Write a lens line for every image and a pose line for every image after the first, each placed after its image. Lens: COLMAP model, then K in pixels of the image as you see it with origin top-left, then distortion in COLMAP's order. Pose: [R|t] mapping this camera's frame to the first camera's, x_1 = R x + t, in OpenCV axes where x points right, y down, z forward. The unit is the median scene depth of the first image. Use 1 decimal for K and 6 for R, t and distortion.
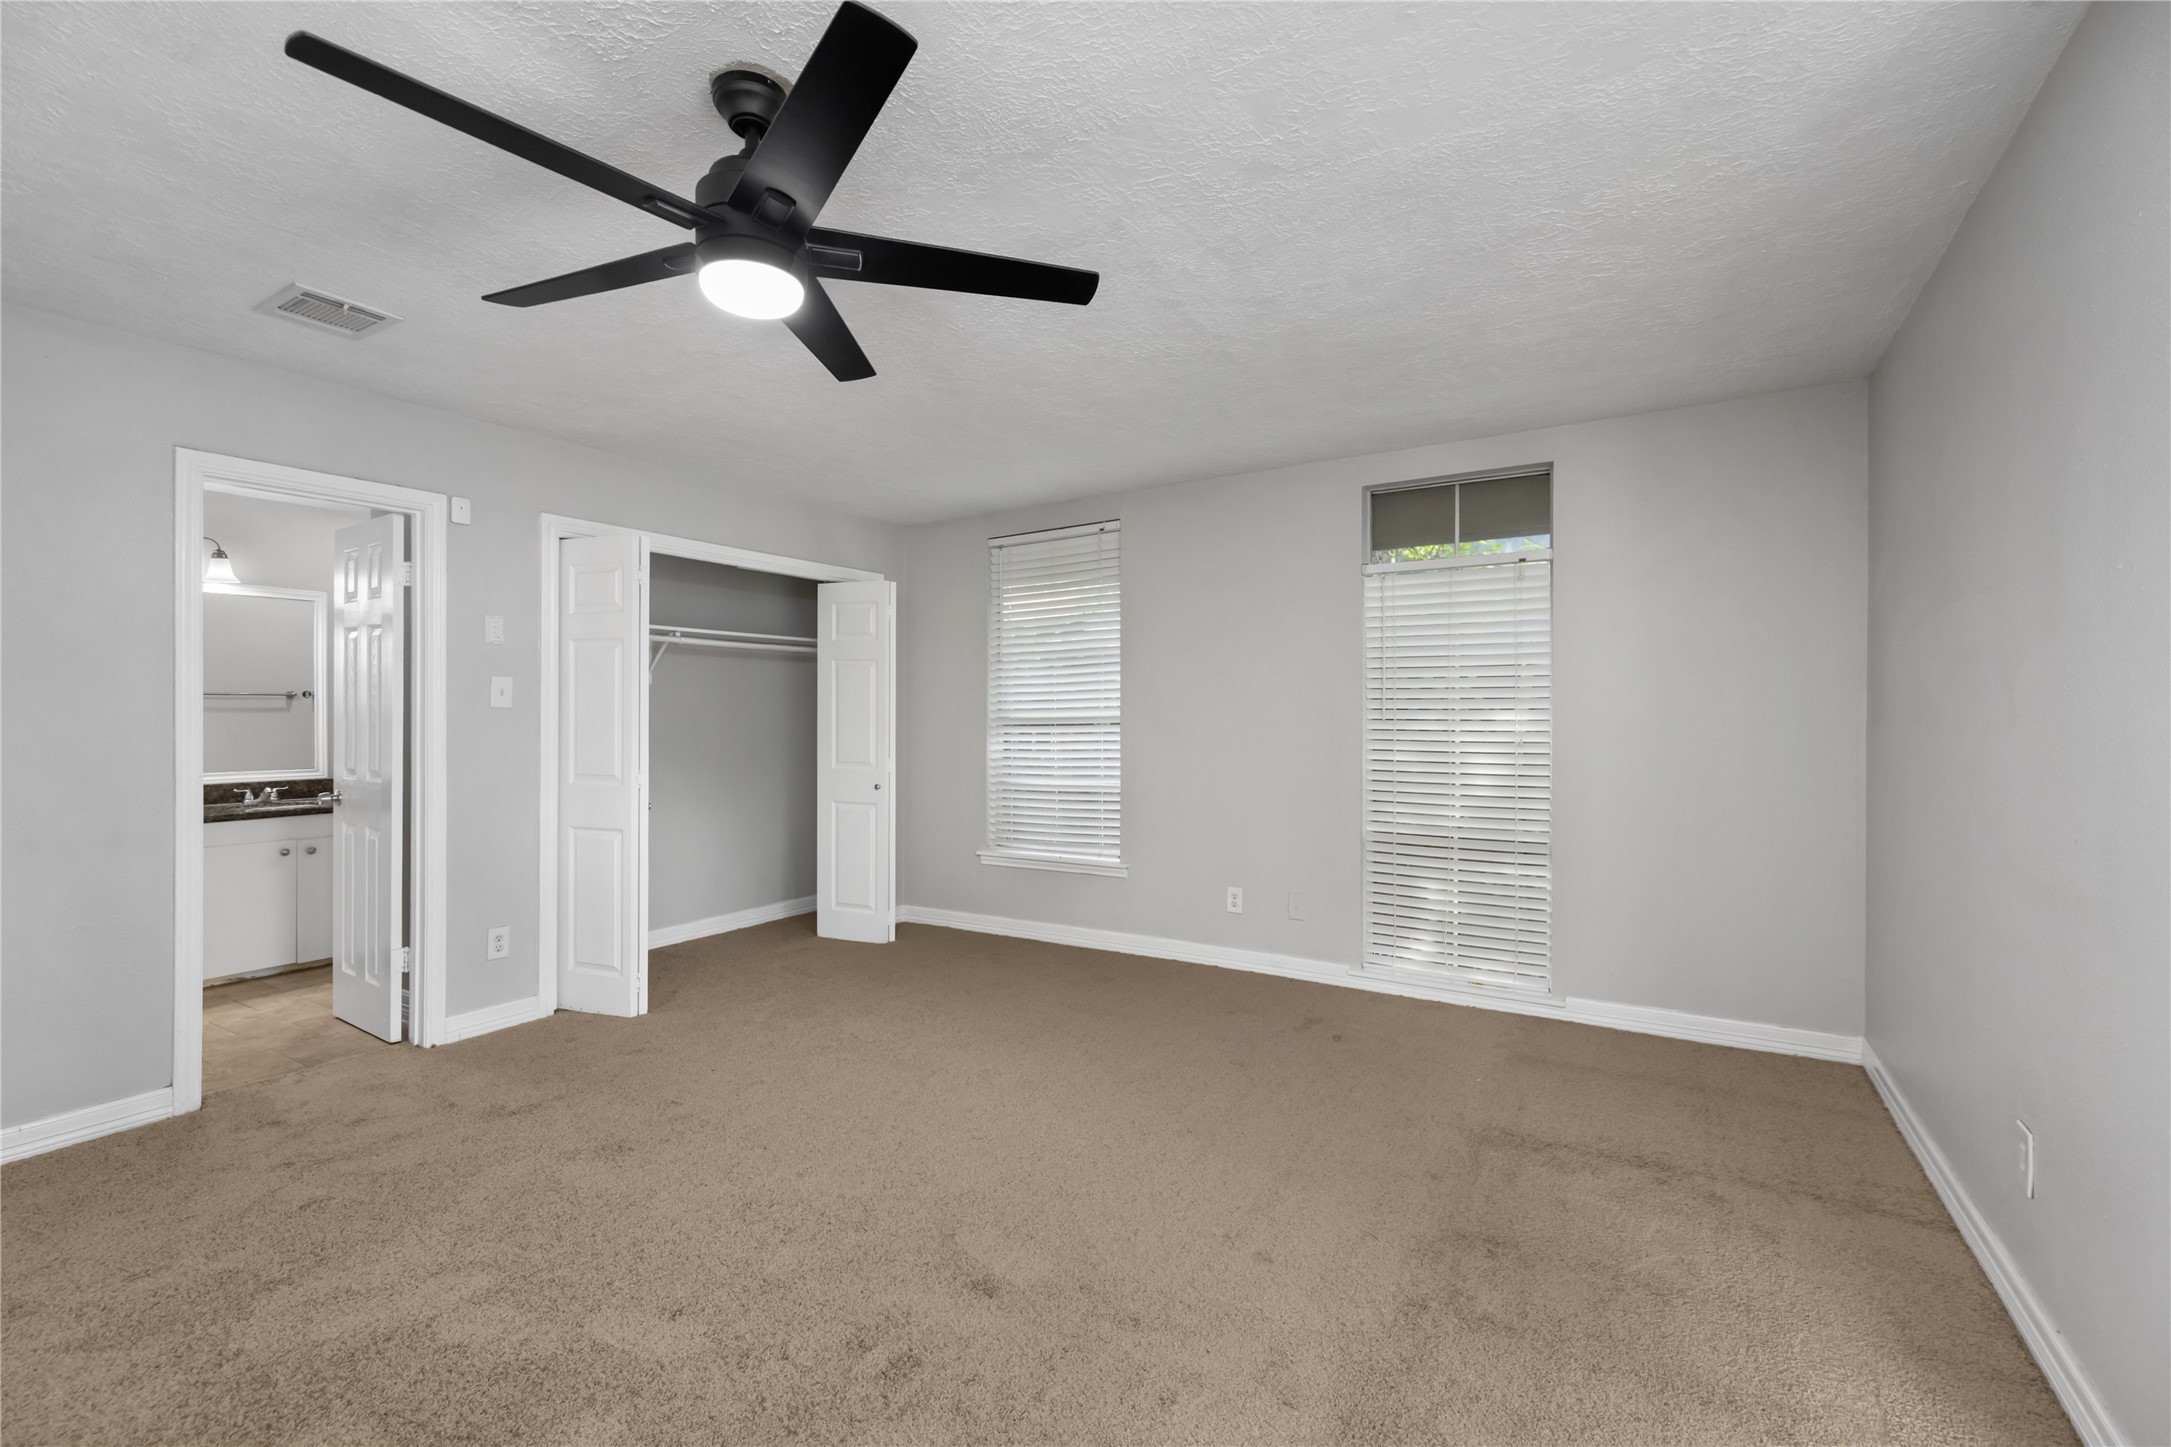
lens RADIAL K [[924.4, 0, 1075.3], [0, 924.4, 724.7], [0, 0, 1]] dist [-0.002300, -0.000434]
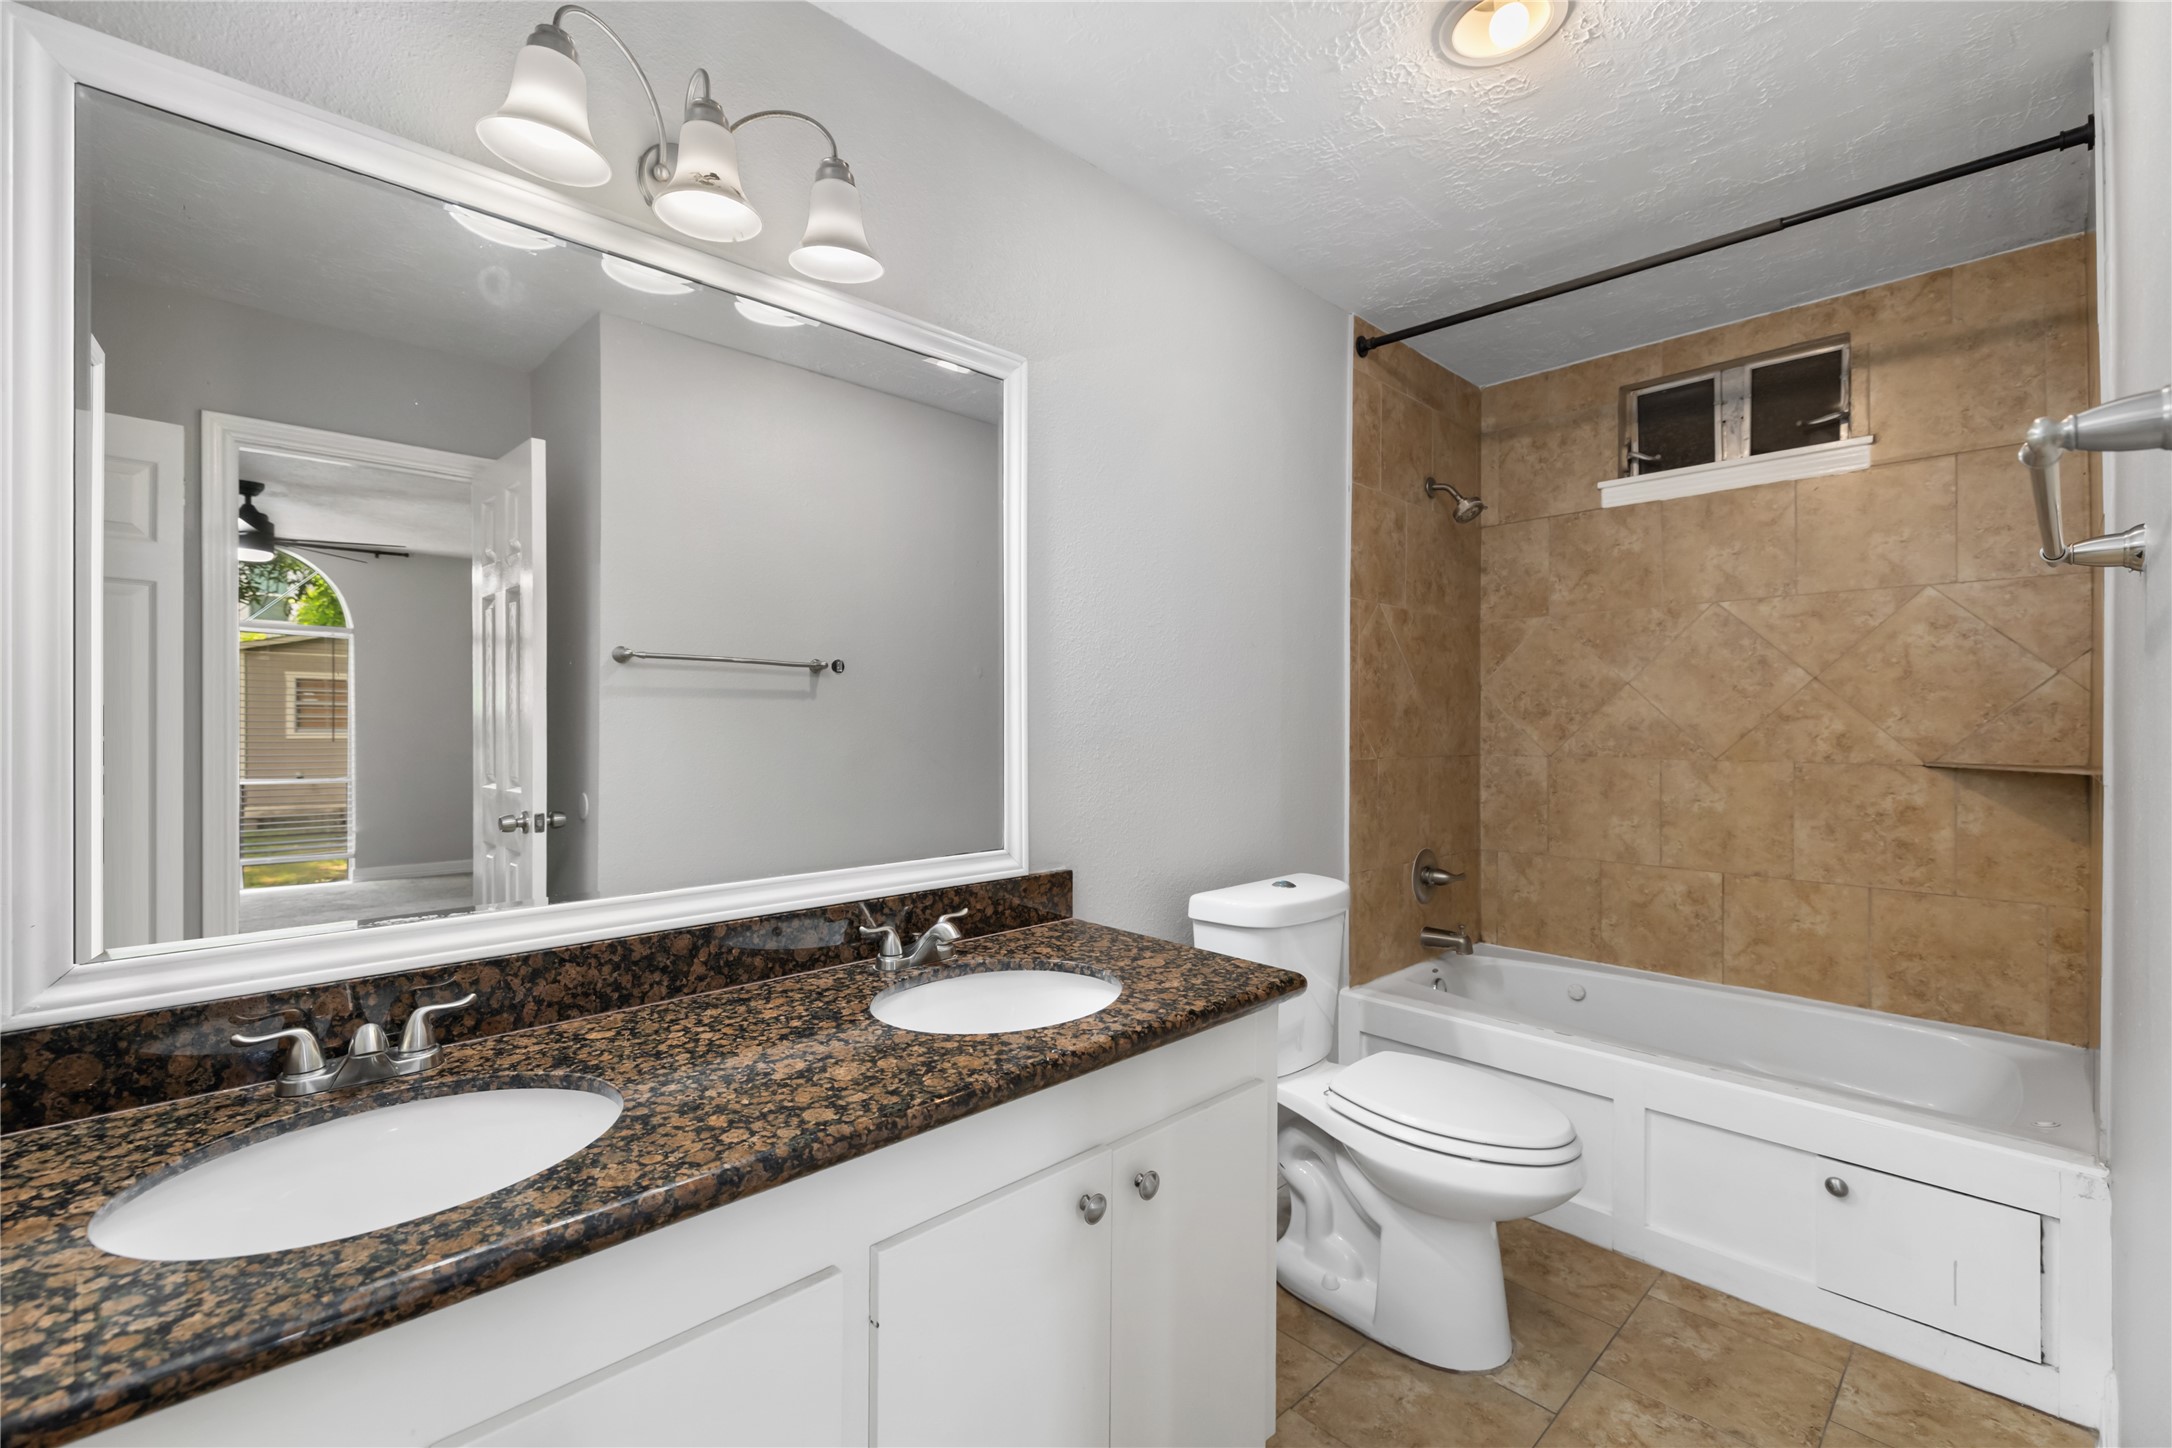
lens RADIAL K [[924.8, 0, 1089.3], [0, 924.8, 723.6], [0, 0, 1]] dist [-0.002300, -0.000434]
pose [[0.967201, -0.000652, -0.254013, -0.588460], [-0.000399, 0.999992, -0.004086, 0.001847], [0.254014, 0.004053, 0.967192, 0.555789]]
